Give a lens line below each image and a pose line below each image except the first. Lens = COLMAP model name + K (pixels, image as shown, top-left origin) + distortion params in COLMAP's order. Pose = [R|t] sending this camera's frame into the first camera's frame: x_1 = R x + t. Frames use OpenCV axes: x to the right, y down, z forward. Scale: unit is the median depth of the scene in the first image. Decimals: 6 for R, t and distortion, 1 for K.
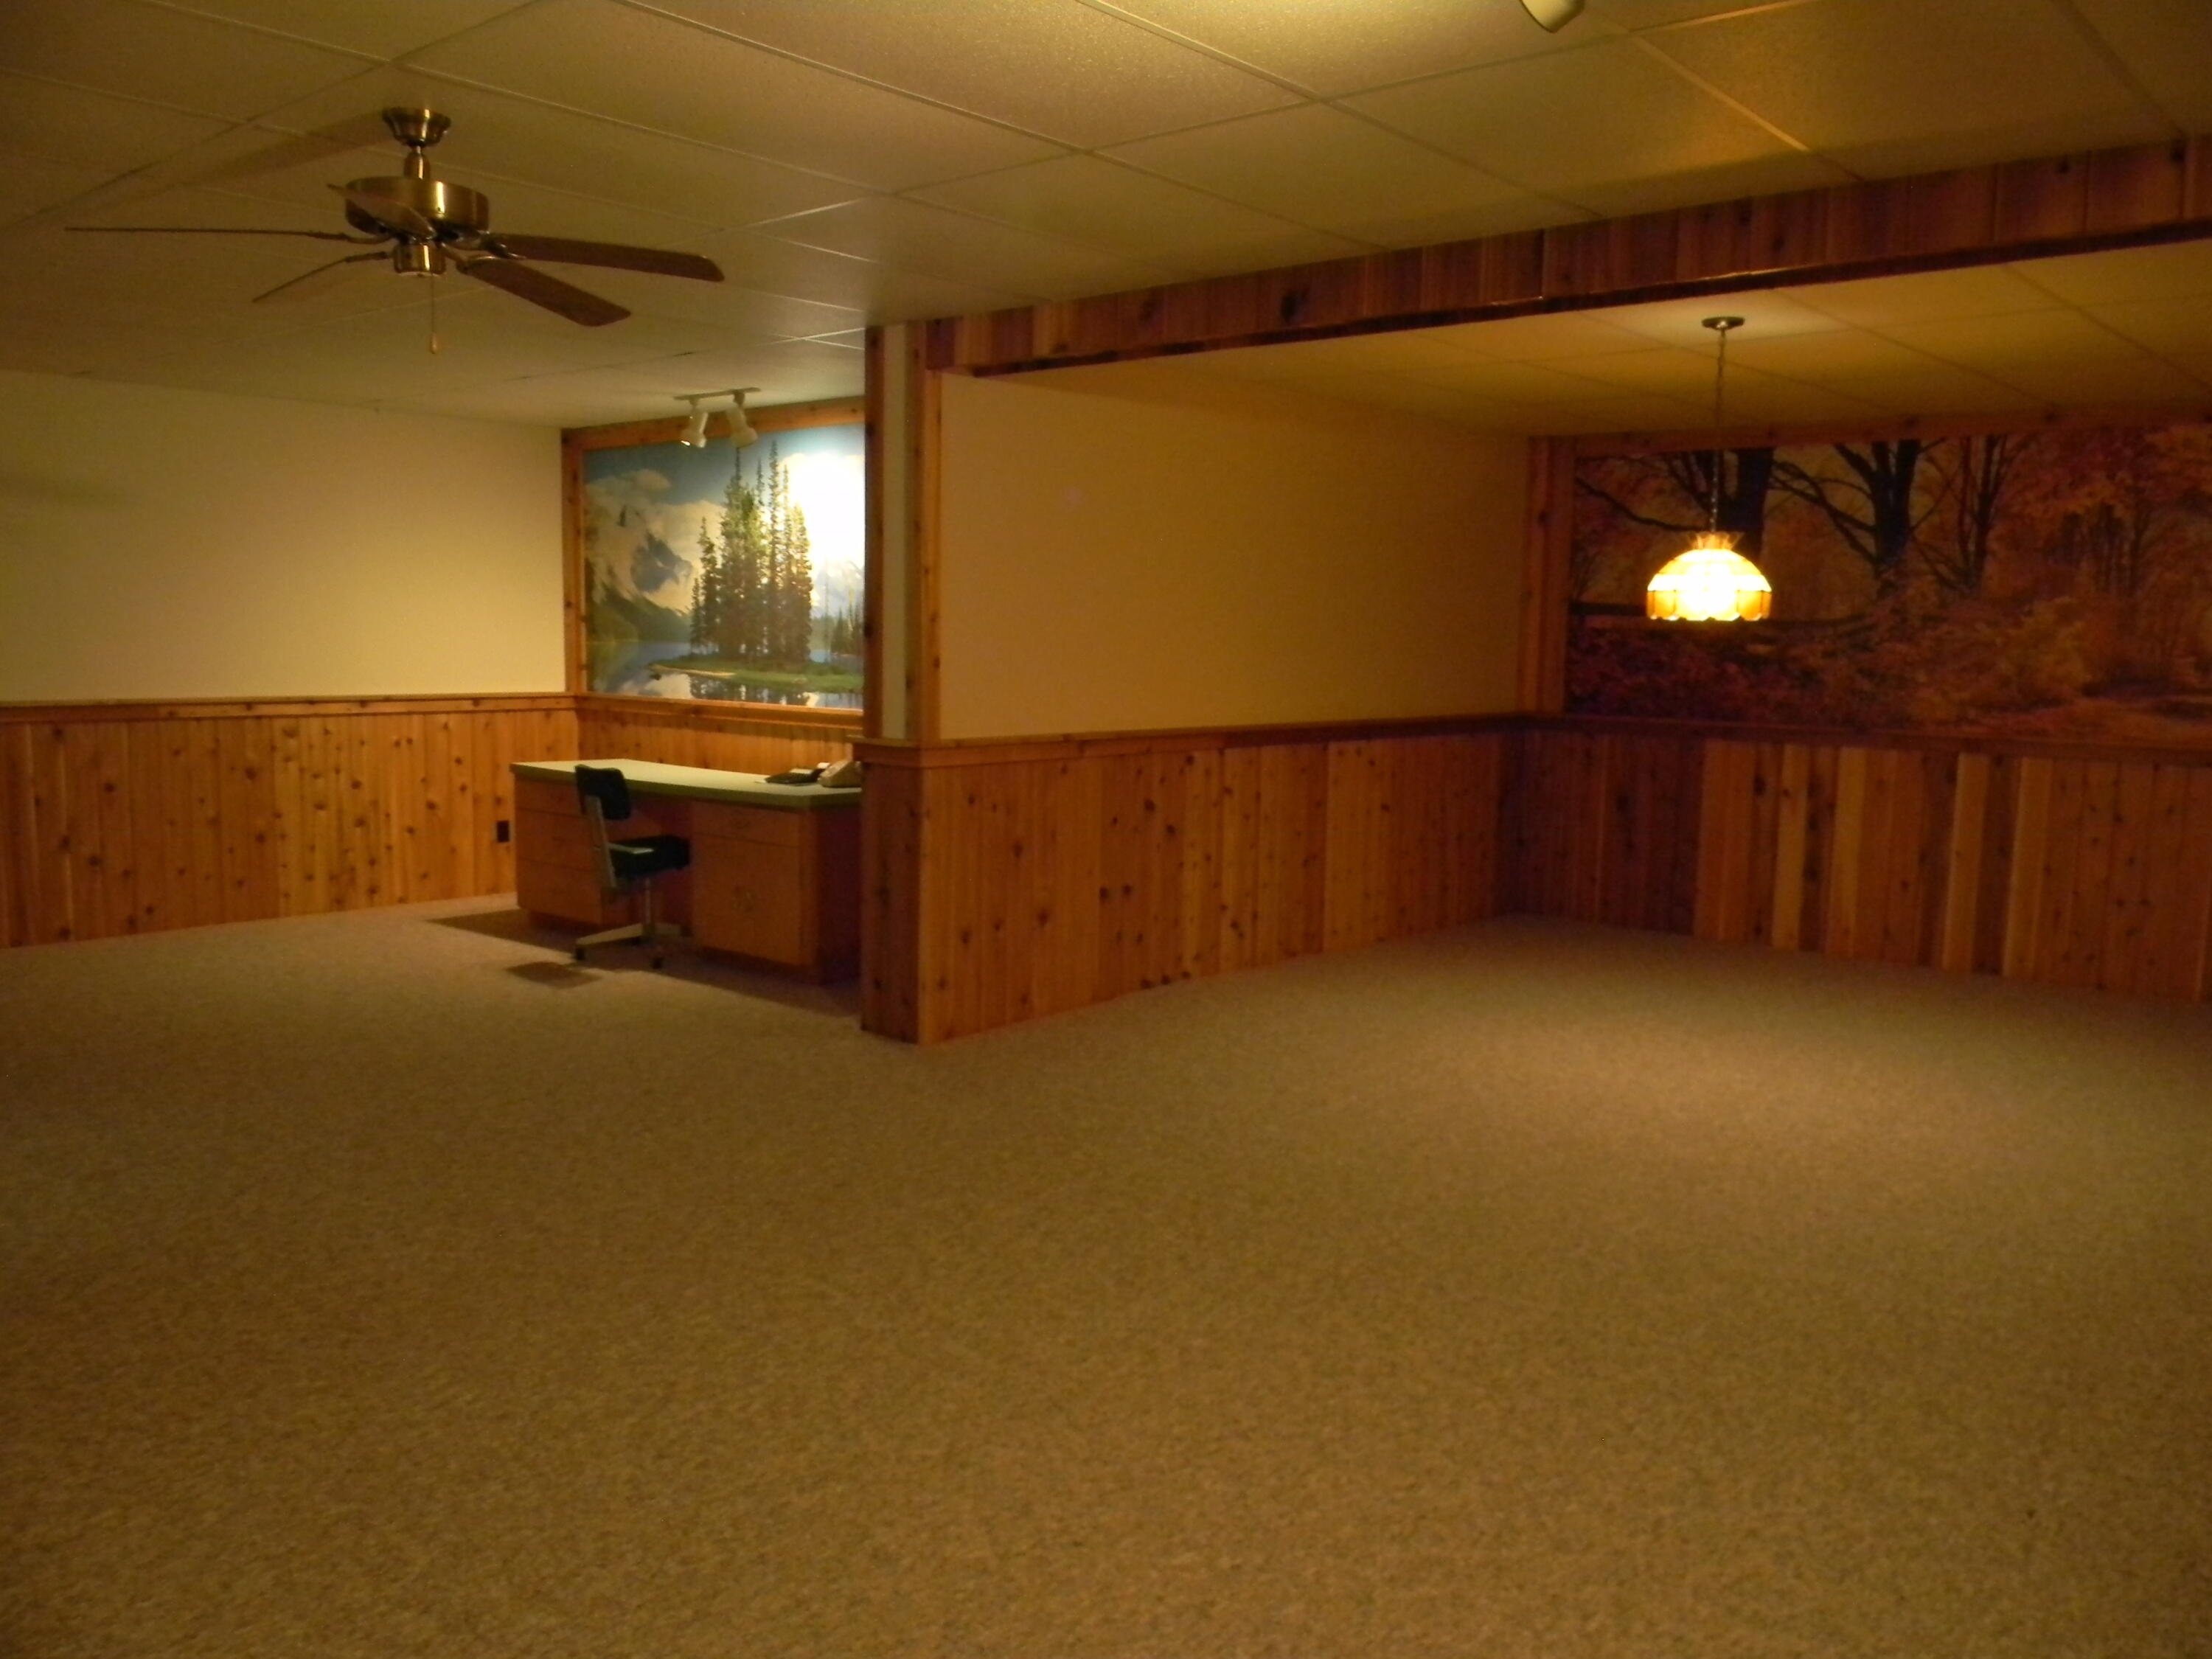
lens RADIAL K [[1756.8, 0, 1107.3], [0, 1756.8, 826.9], [0, 0, 1]] dist [-0.000507, -0.017447]
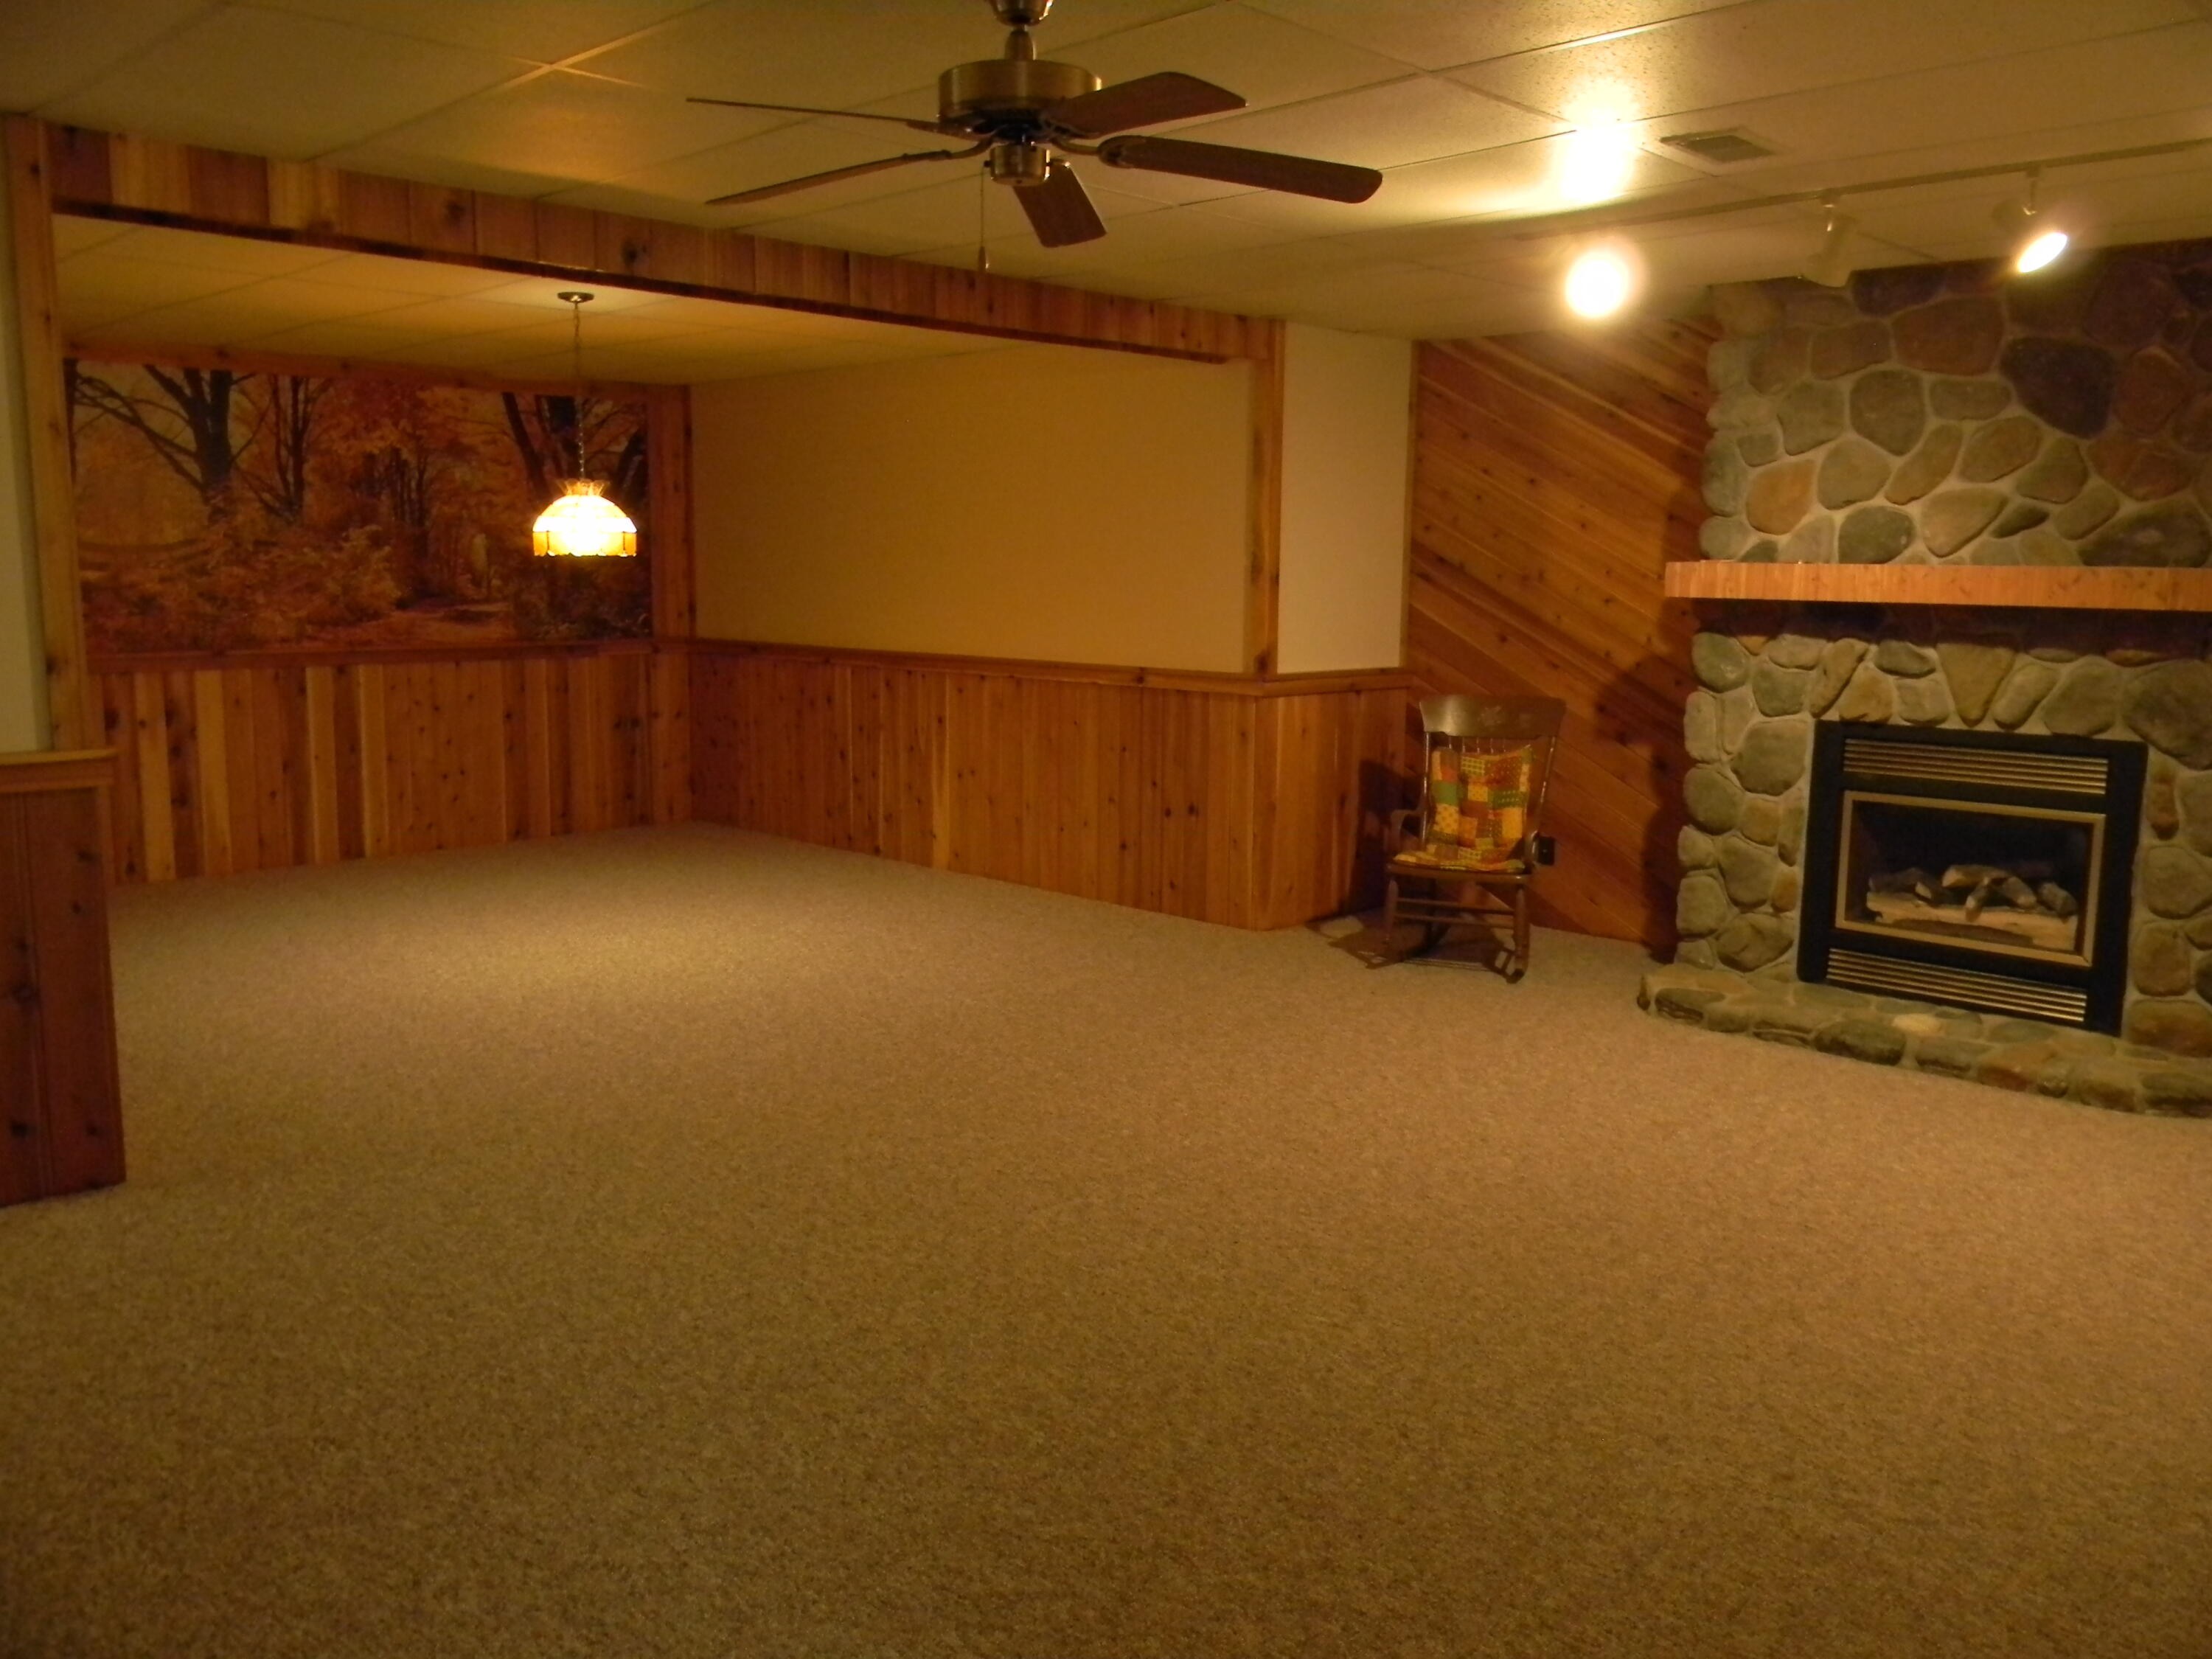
lens RADIAL K [[1756.8, 0, 1099.0], [0, 1756.8, 831.3], [0, 0, 1]] dist [-0.000507, -0.017447]
pose [[0.061586, -0.167351, 0.983972, -0.597617], [0.102761, 0.981668, 0.160527, -0.067828], [-0.992798, 0.091228, 0.077655, 0.440873]]
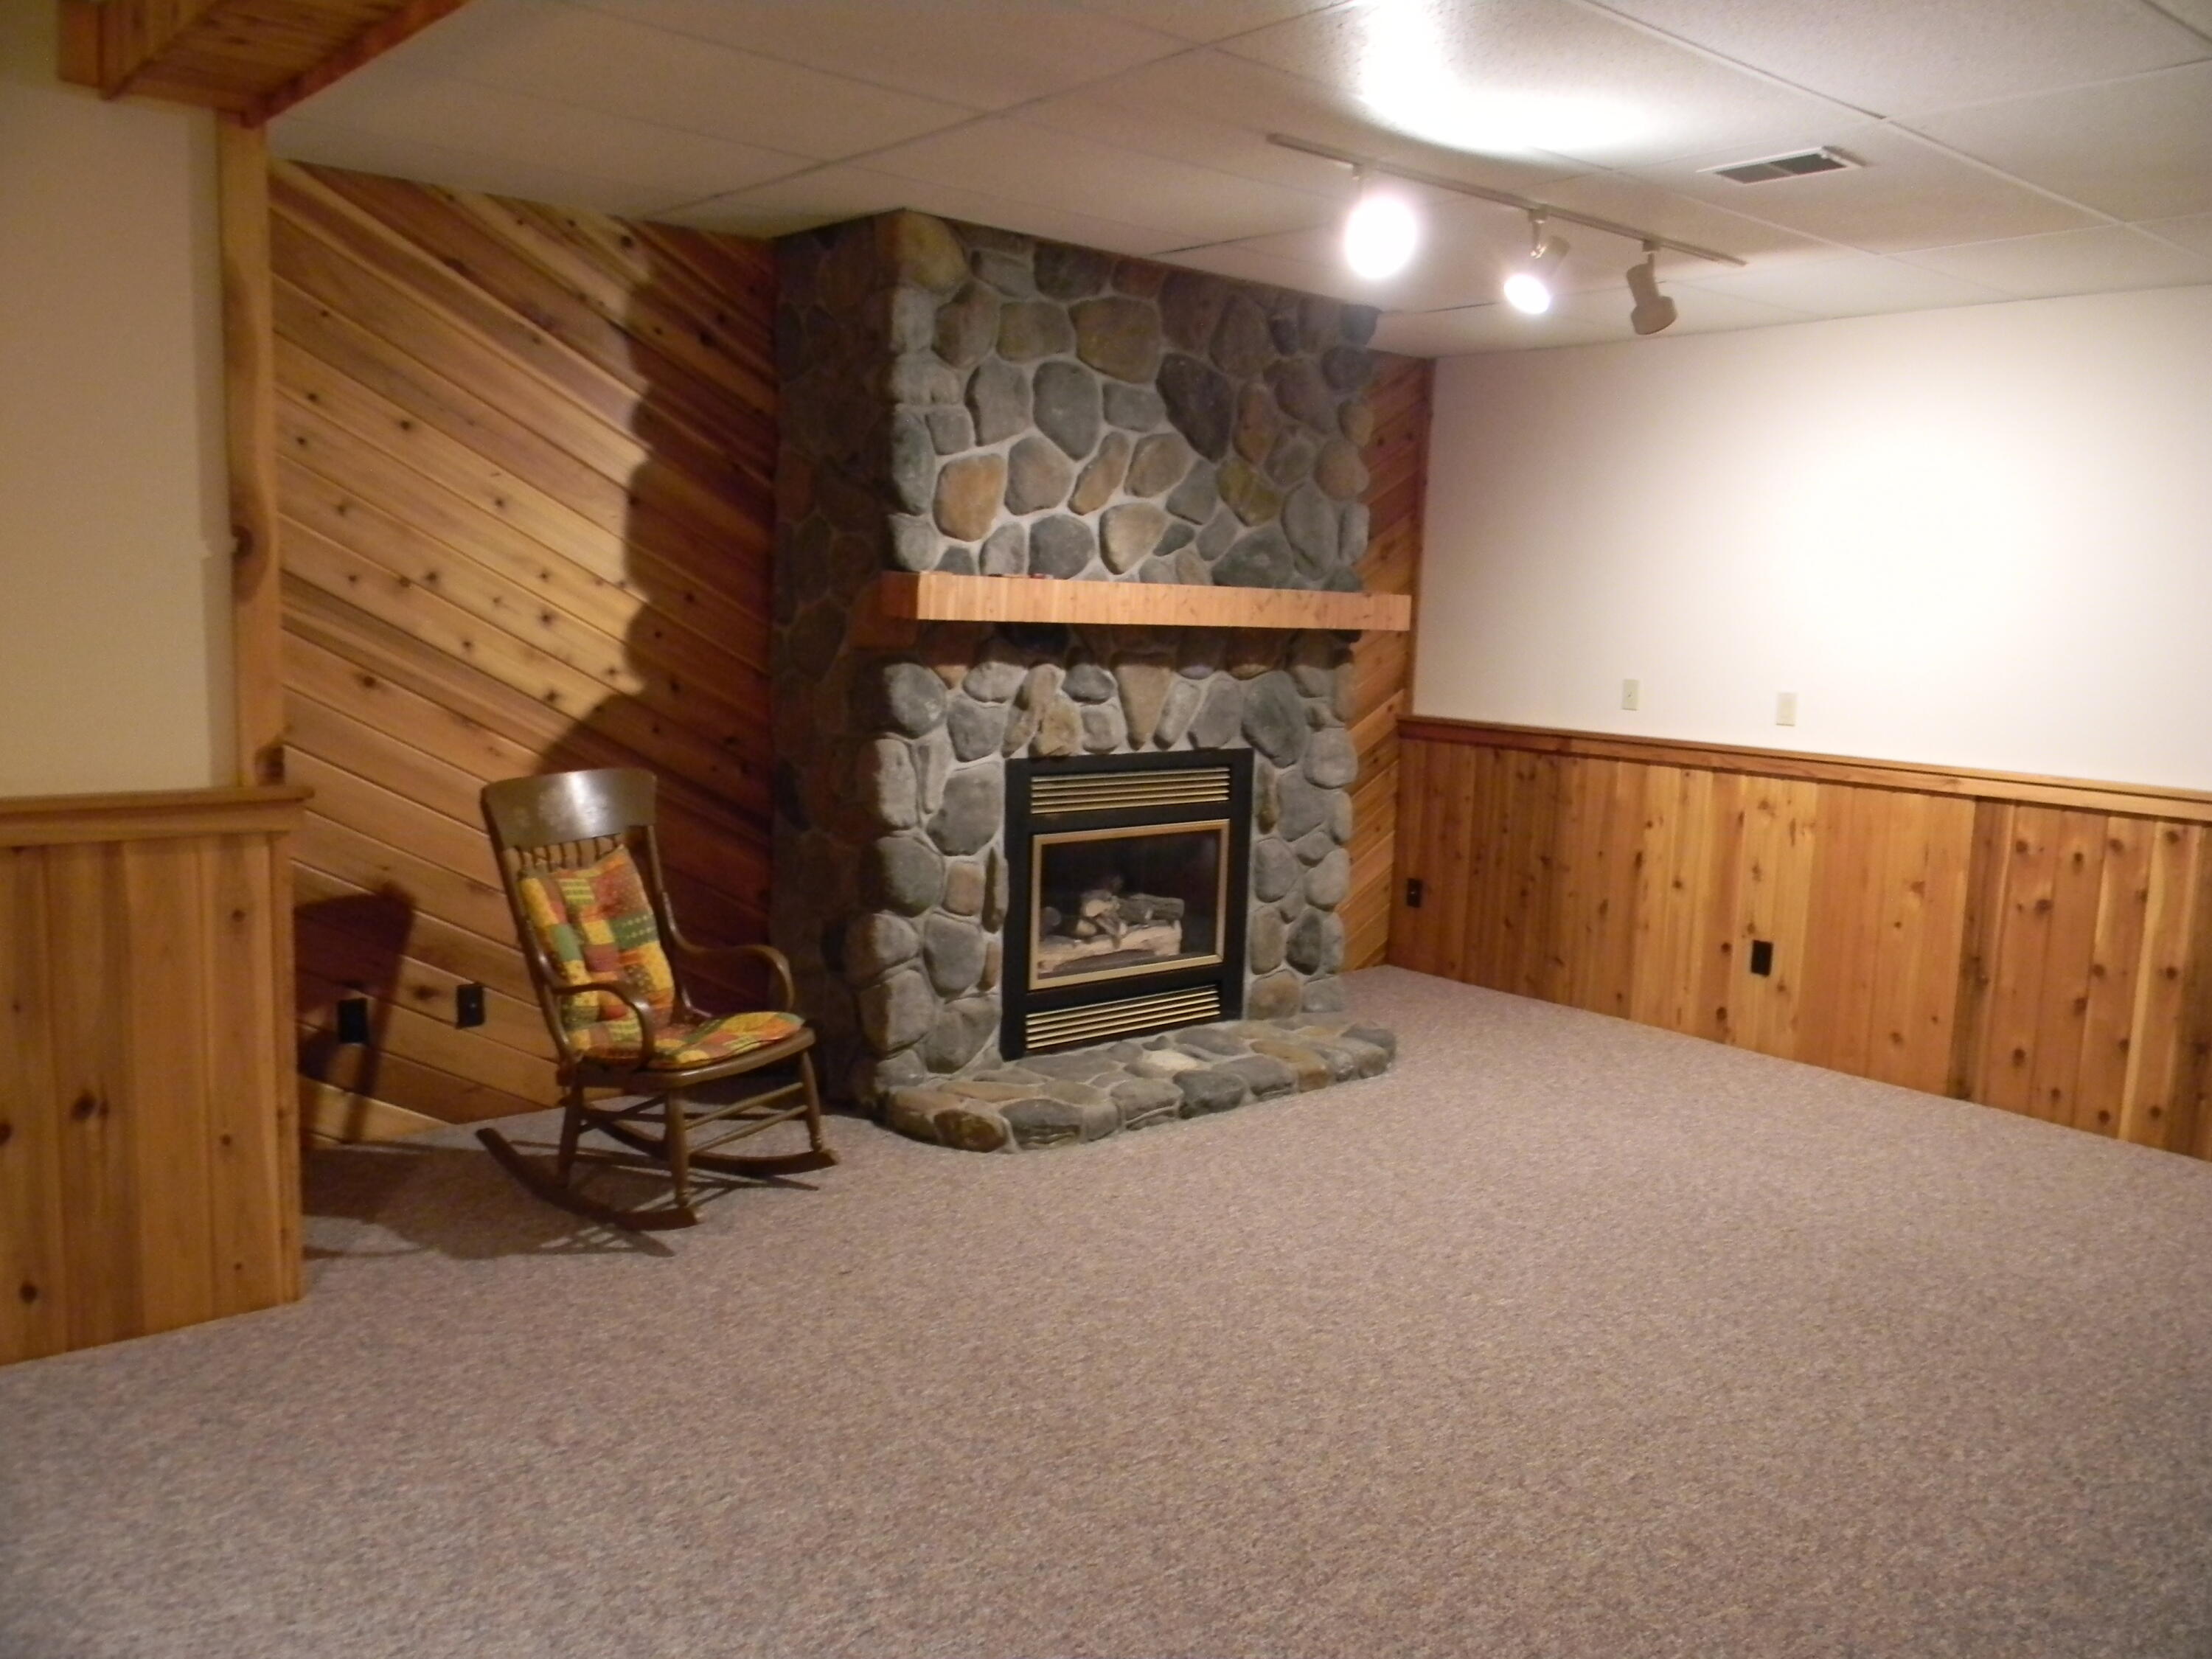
lens RADIAL K [[1756.8, 0, 1111.4], [0, 1756.8, 832.4], [0, 0, 1]] dist [-0.000507, -0.017447]
pose [[-0.987909, -0.071487, 0.137570, 0.067271], [-0.035605, 0.968245, 0.247455, -0.098815], [-0.150891, 0.239564, -0.959083, 0.825127]]
